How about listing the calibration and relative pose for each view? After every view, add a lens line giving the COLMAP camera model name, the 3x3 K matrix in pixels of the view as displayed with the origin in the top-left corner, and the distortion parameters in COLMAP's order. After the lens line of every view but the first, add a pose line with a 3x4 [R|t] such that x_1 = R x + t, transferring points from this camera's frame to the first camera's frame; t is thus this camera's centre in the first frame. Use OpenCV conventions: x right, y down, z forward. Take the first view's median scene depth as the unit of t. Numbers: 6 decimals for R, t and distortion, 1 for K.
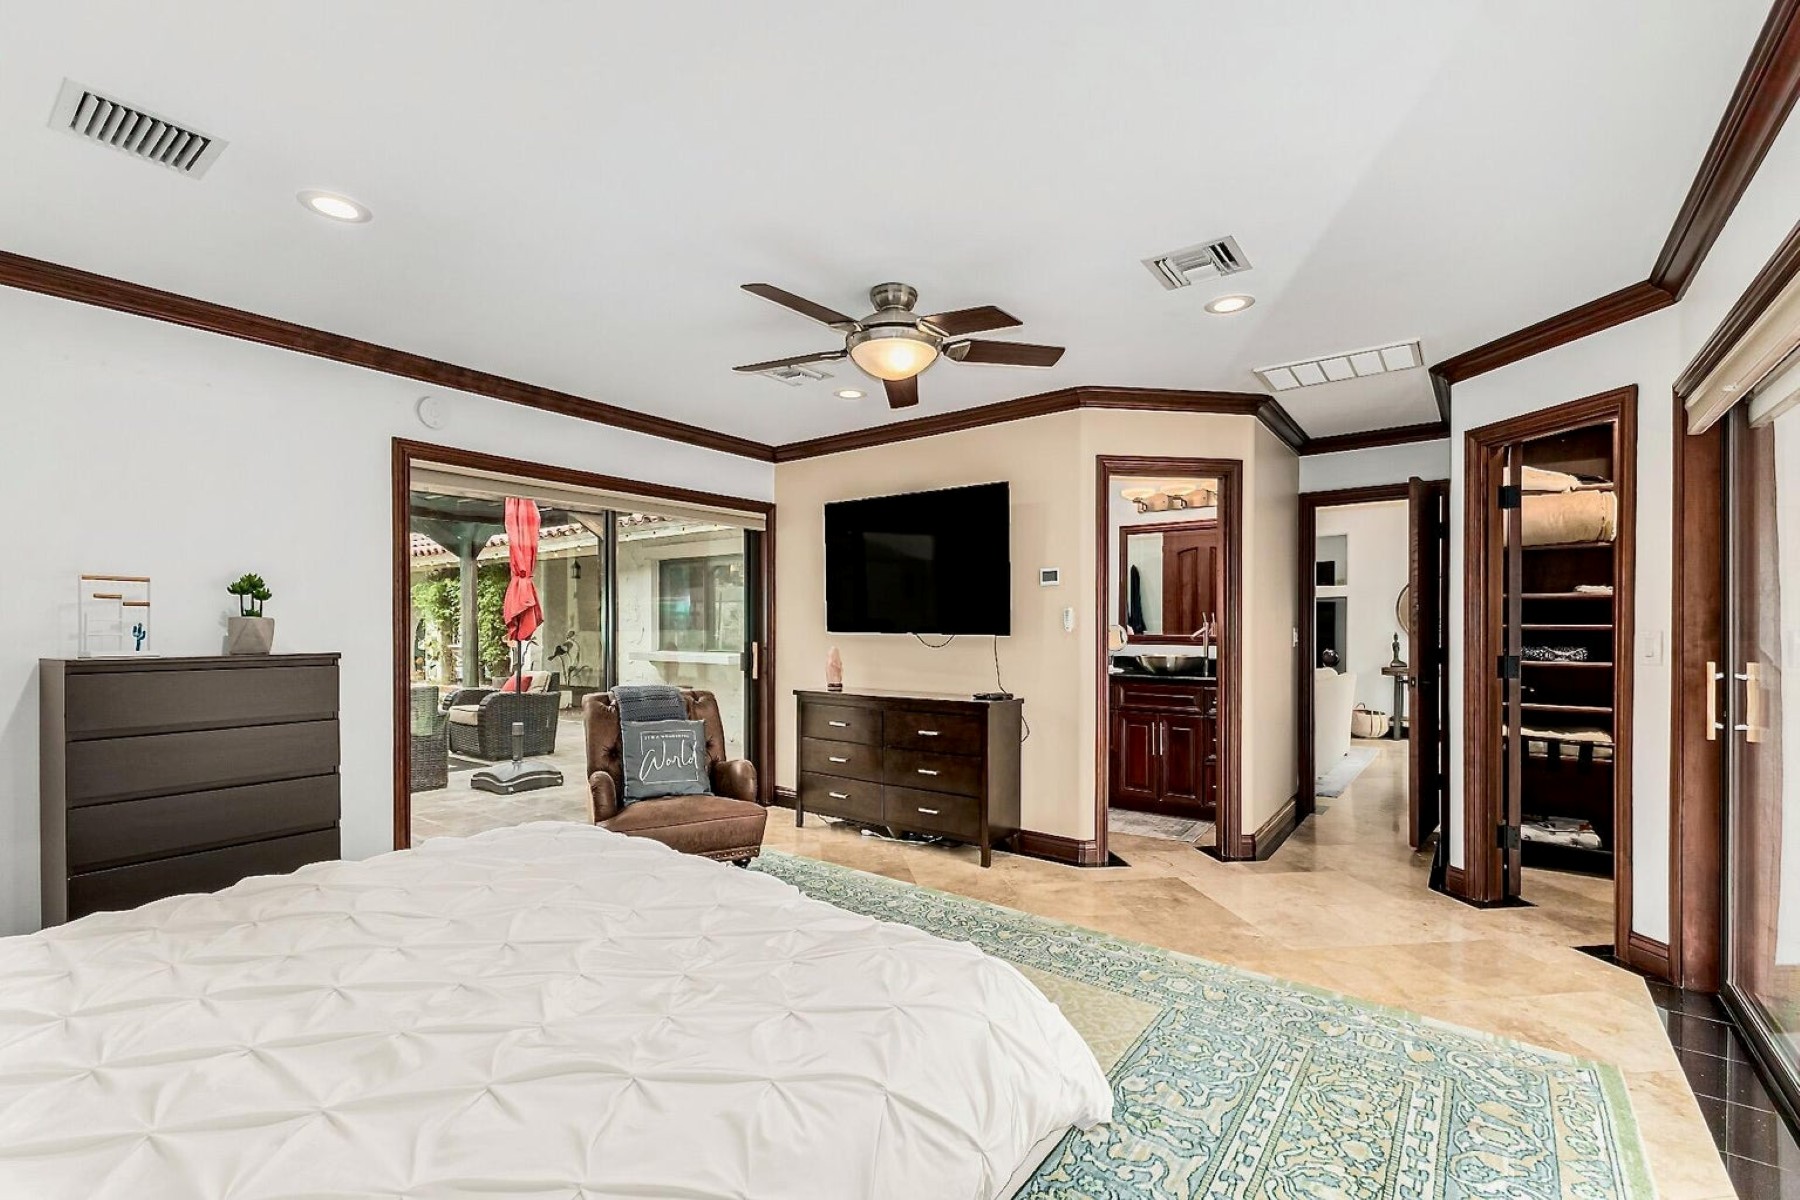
lens RADIAL K [[782.1, 0, 900.0], [0, 782.1, 630.5], [0, 0, 1]] dist [0.008125, -0.000639]
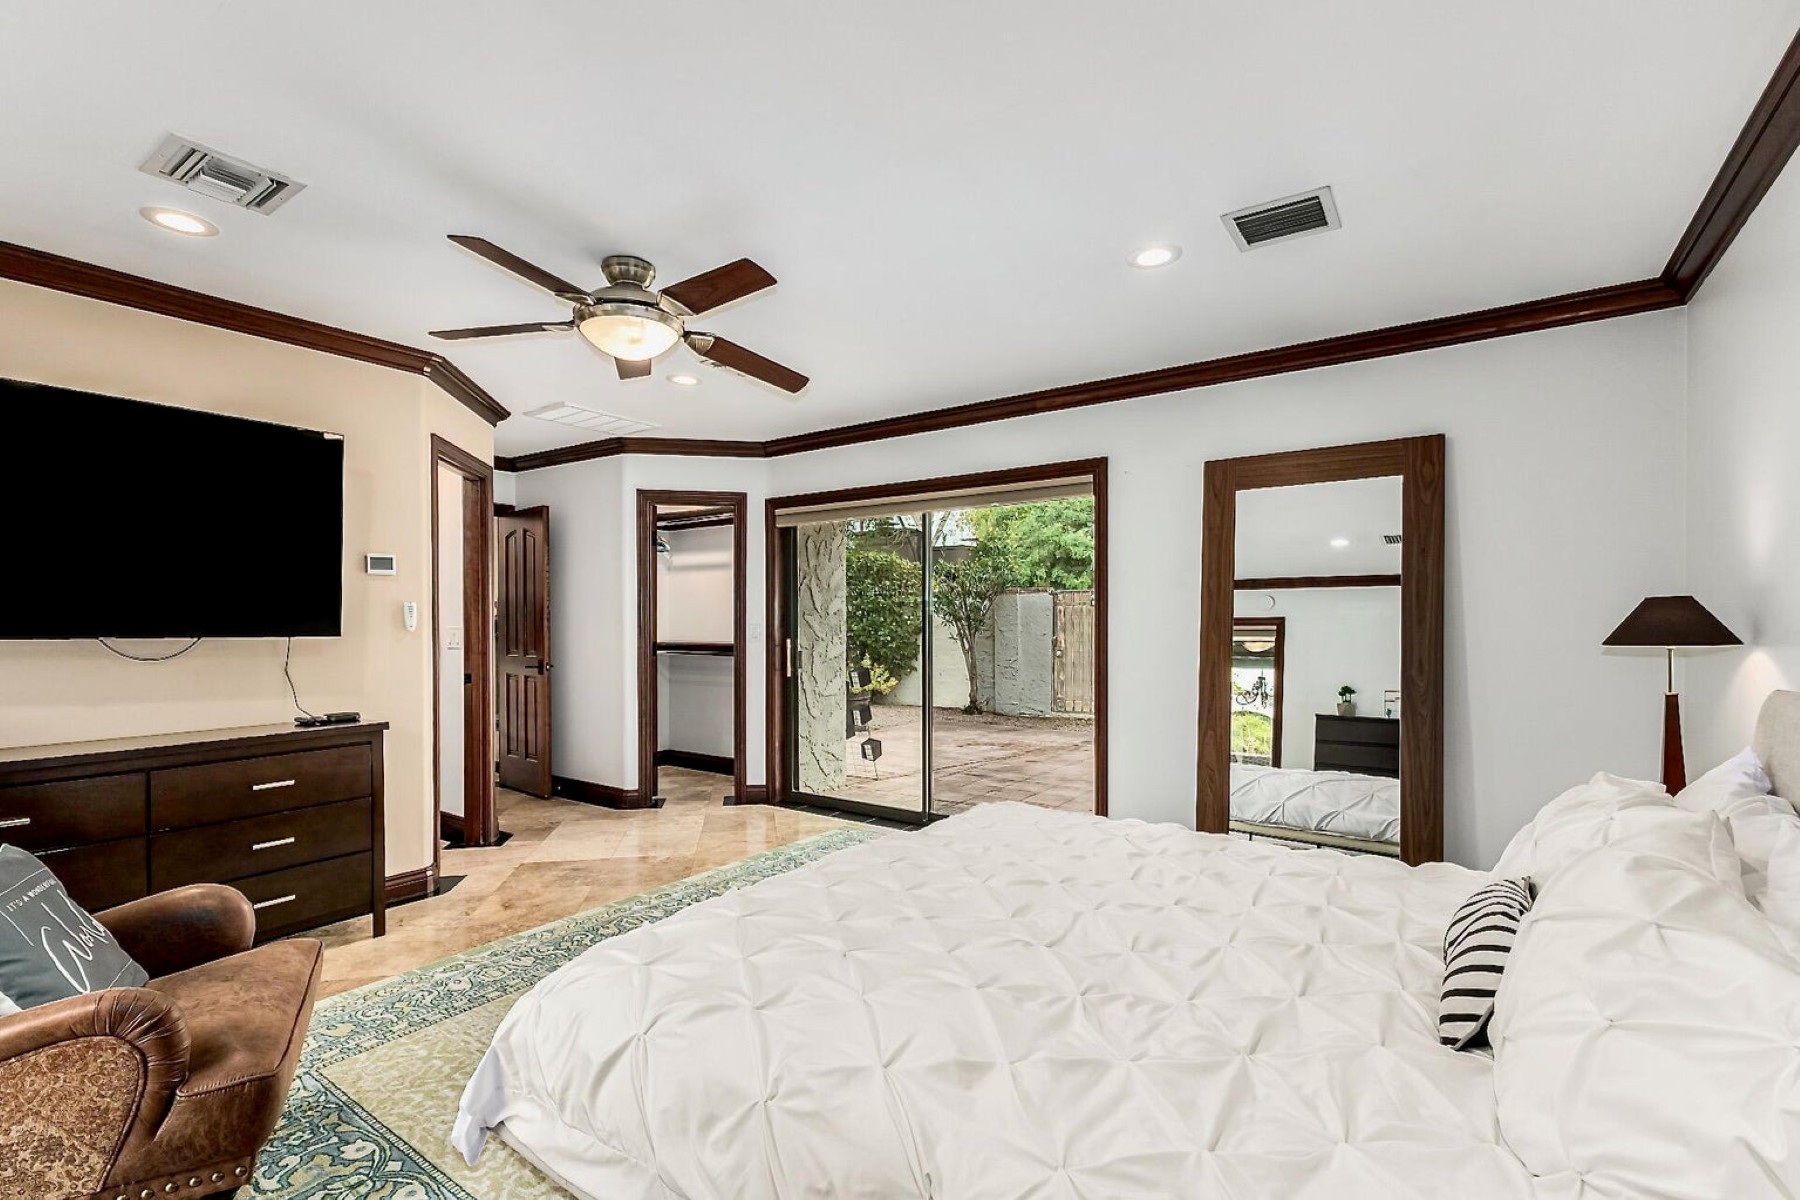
lens RADIAL K [[782.1, 0, 900.0], [0, 782.1, 630.5], [0, 0, 1]] dist [0.008125, -0.000639]
pose [[-0.042183, -0.010501, 0.999055, -1.018966], [0.007429, 0.999914, 0.010824, -0.005841], [-0.999082, 0.007879, -0.042102, 0.767715]]
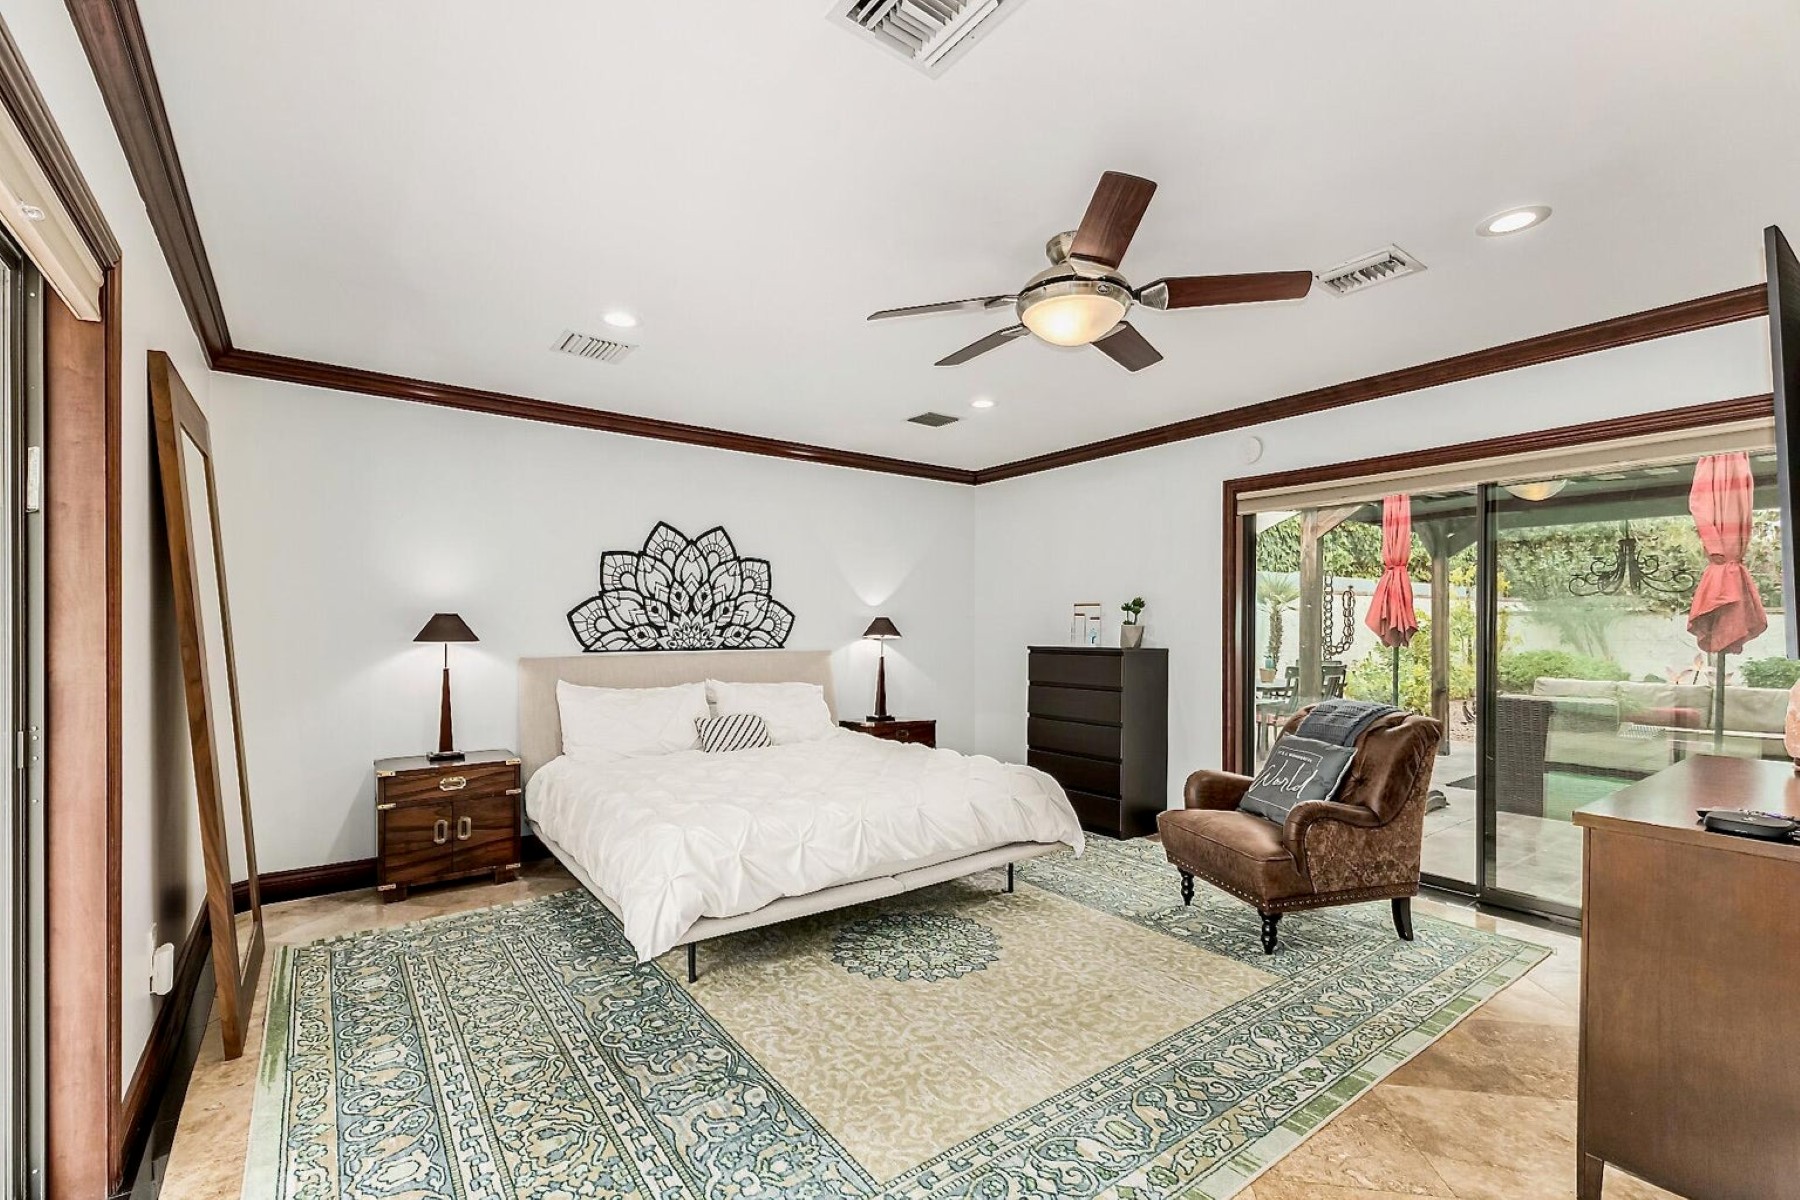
lens RADIAL K [[776.4, 0, 988.3], [0, 776.4, 747.3], [0, 0, 1]] dist [0.017264, 0.000306]
pose [[-0.213249, 0.165523, -0.962874, 0.876789], [-0.013564, 0.984947, 0.172321, -0.043734], [0.976904, 0.049808, -0.207794, 1.137088]]
